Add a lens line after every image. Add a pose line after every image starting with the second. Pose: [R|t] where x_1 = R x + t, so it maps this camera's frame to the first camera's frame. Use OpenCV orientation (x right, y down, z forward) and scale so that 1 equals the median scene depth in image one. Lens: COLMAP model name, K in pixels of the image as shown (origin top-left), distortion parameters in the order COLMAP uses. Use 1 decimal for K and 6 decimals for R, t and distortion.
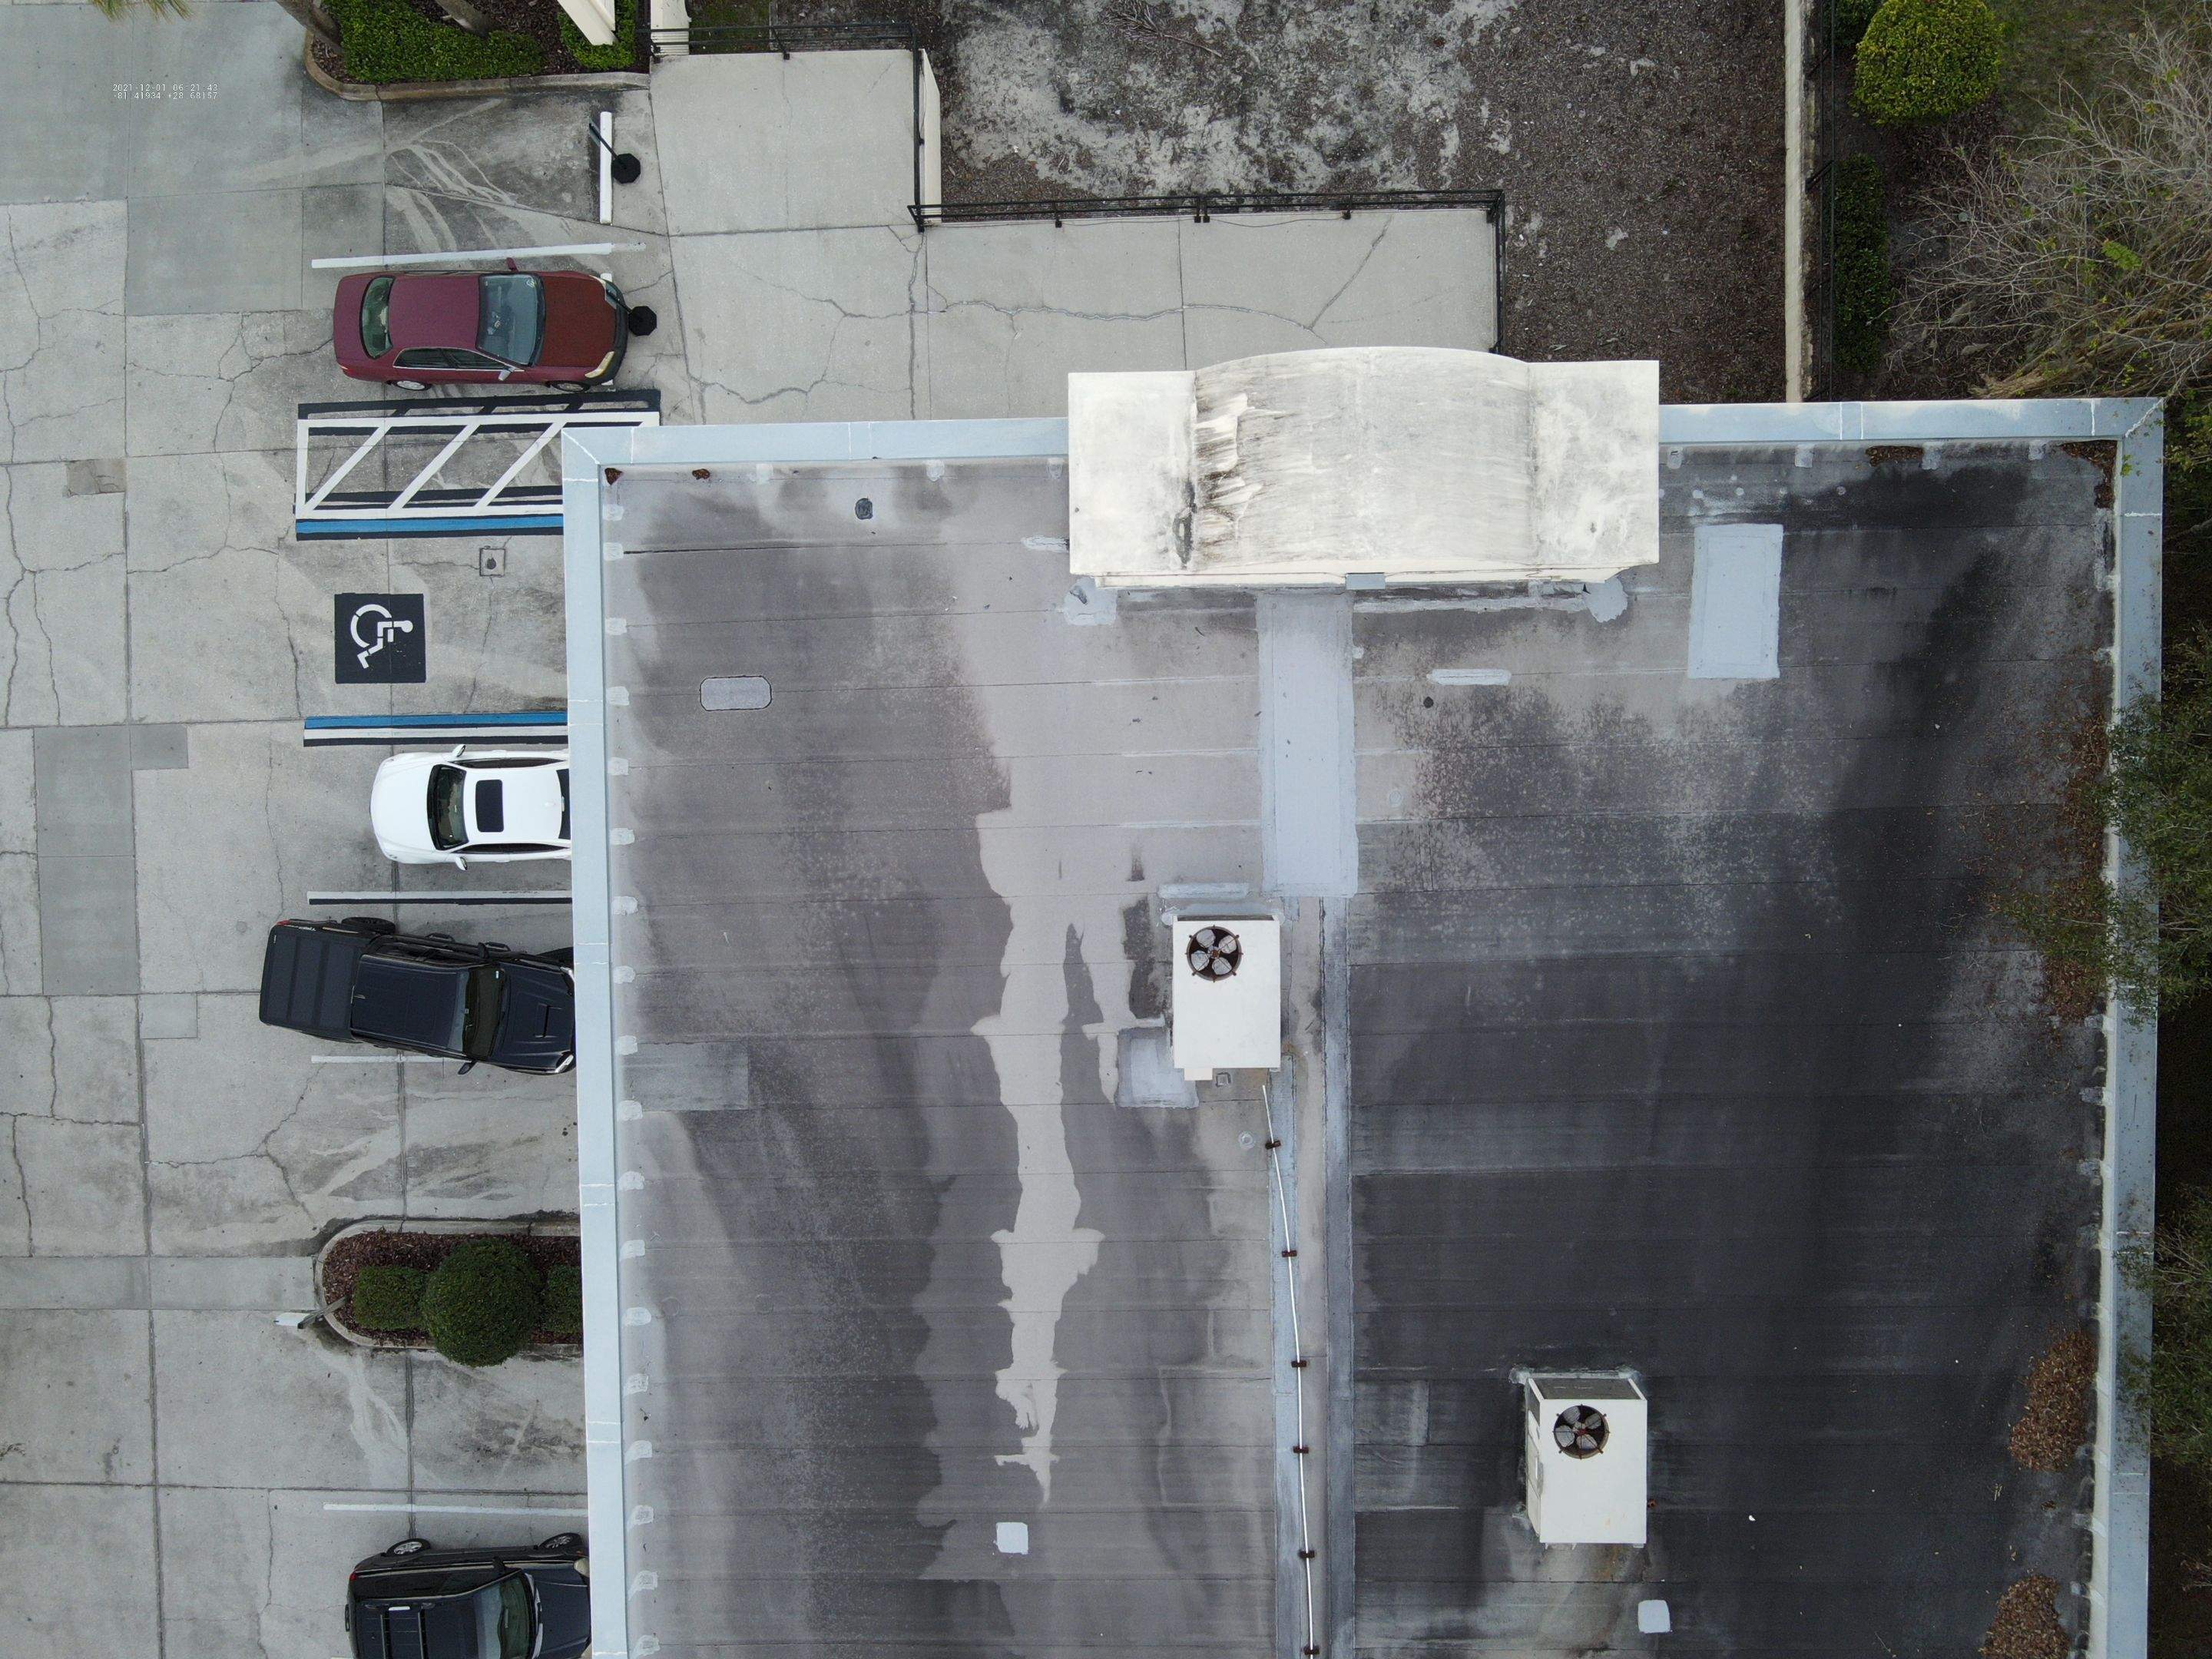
lens RADIAL K [[1646.3, 0, 1104.8], [0, 1646.3, 832.0], [0, 0, 1]] dist [-0.005397, -0.010839]
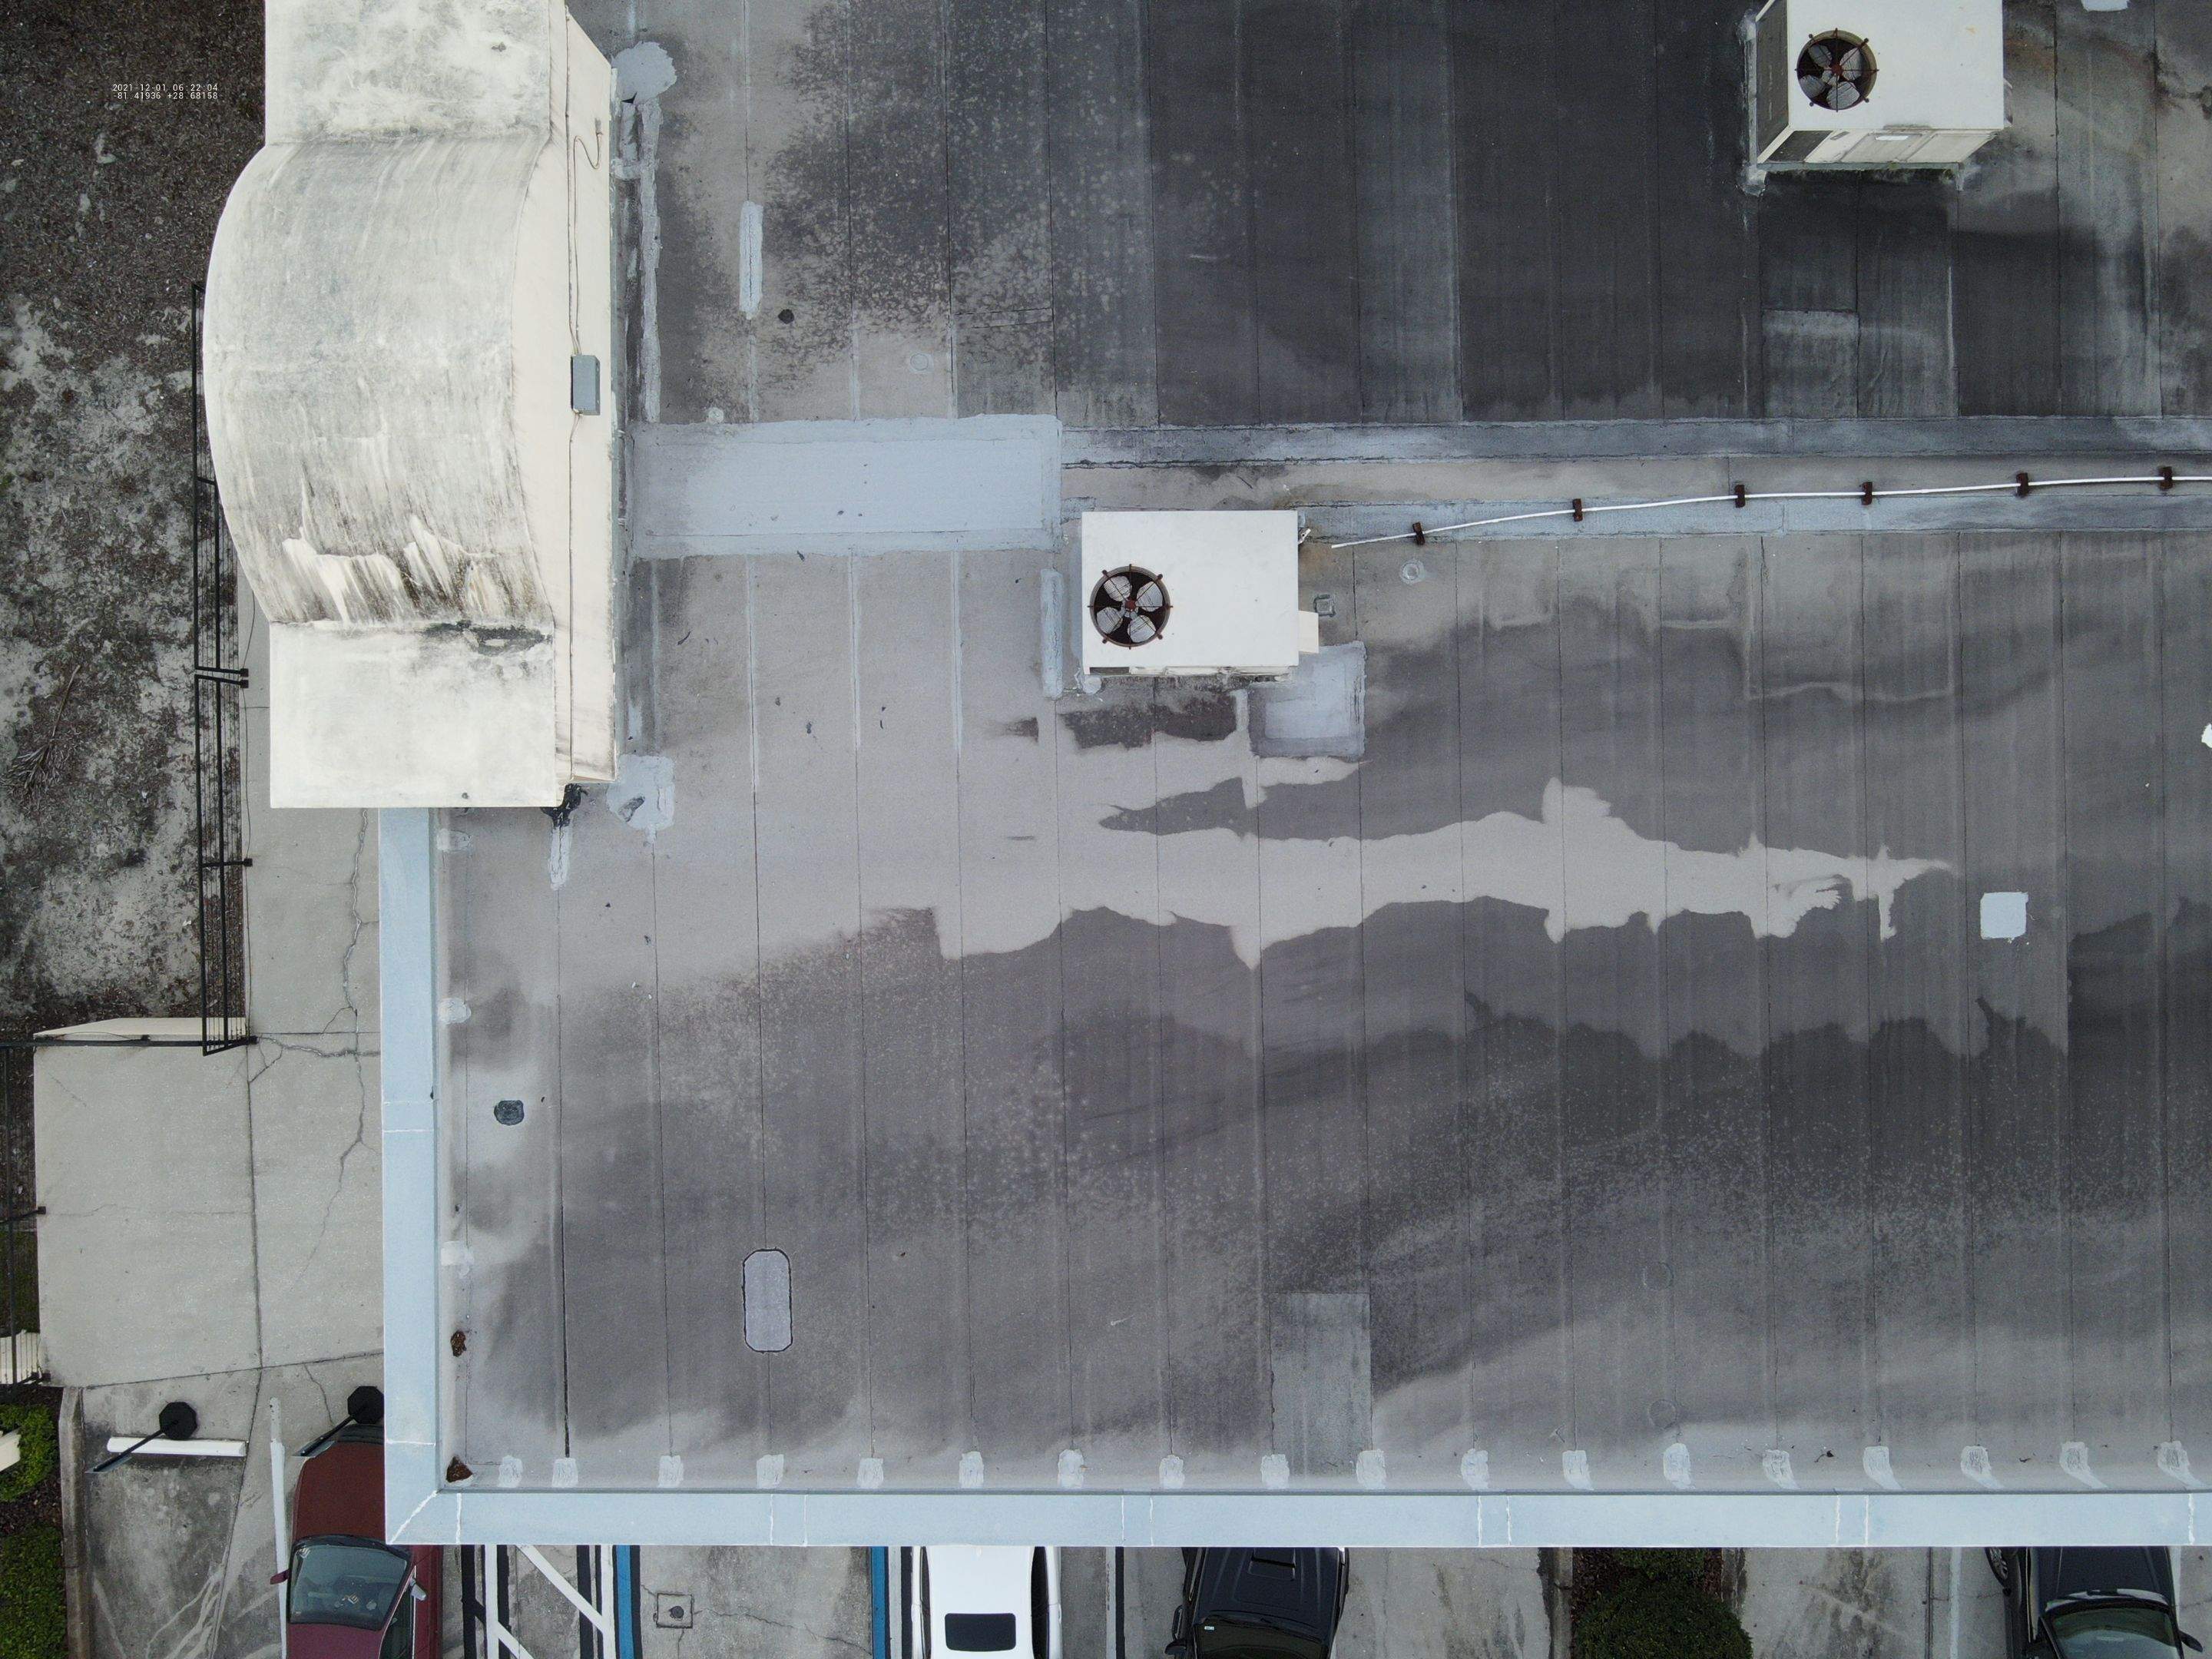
lens RADIAL K [[1646.3, 0, 1103.3], [0, 1646.3, 837.3], [0, 0, 1]] dist [-0.005397, -0.010839]
pose [[0.005569, -0.999282, 0.037484, -0.052471], [0.998209, 0.003322, -0.059731, 0.098638], [0.059563, 0.037750, 0.997510, 0.301706]]
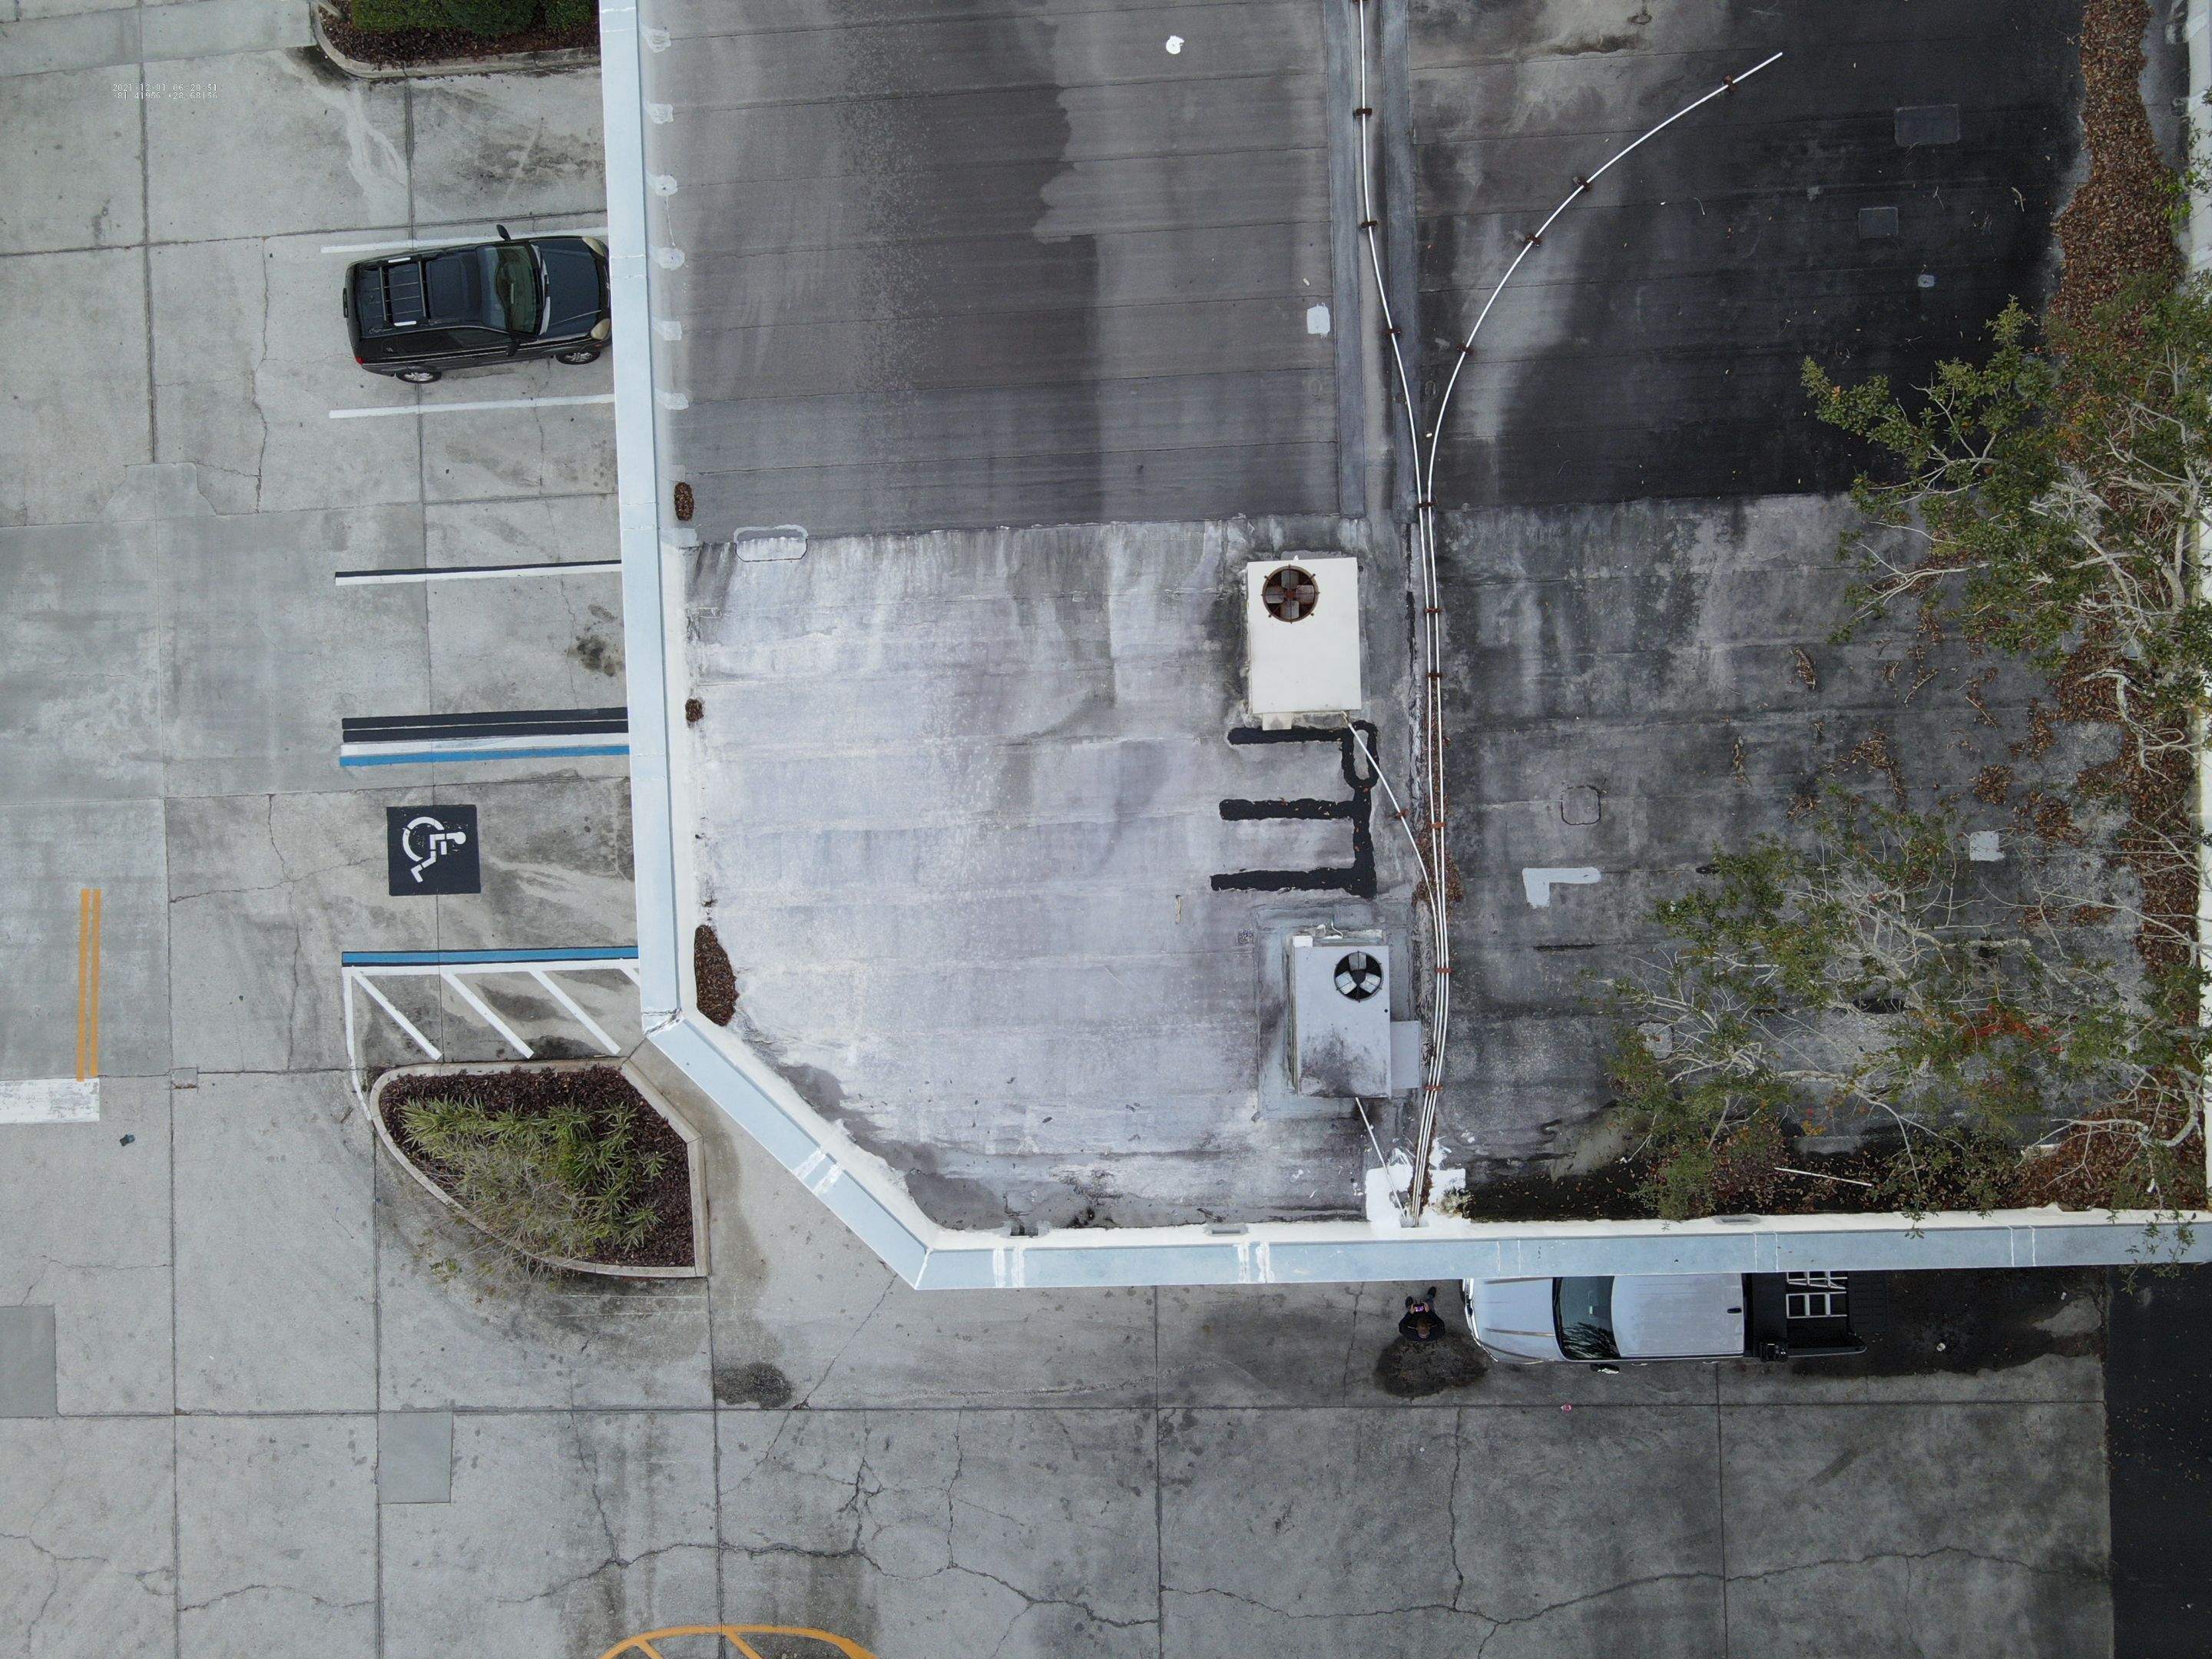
lens RADIAL K [[1646.3, 0, 1108.6], [0, 1646.3, 833.7], [0, 0, 1]] dist [-0.005397, -0.010839]
pose [[0.999720, -0.023213, -0.004551, -0.026280], [0.023144, 0.999625, -0.014624, 1.001704], [0.004889, 0.014514, 0.999883, 0.064226]]
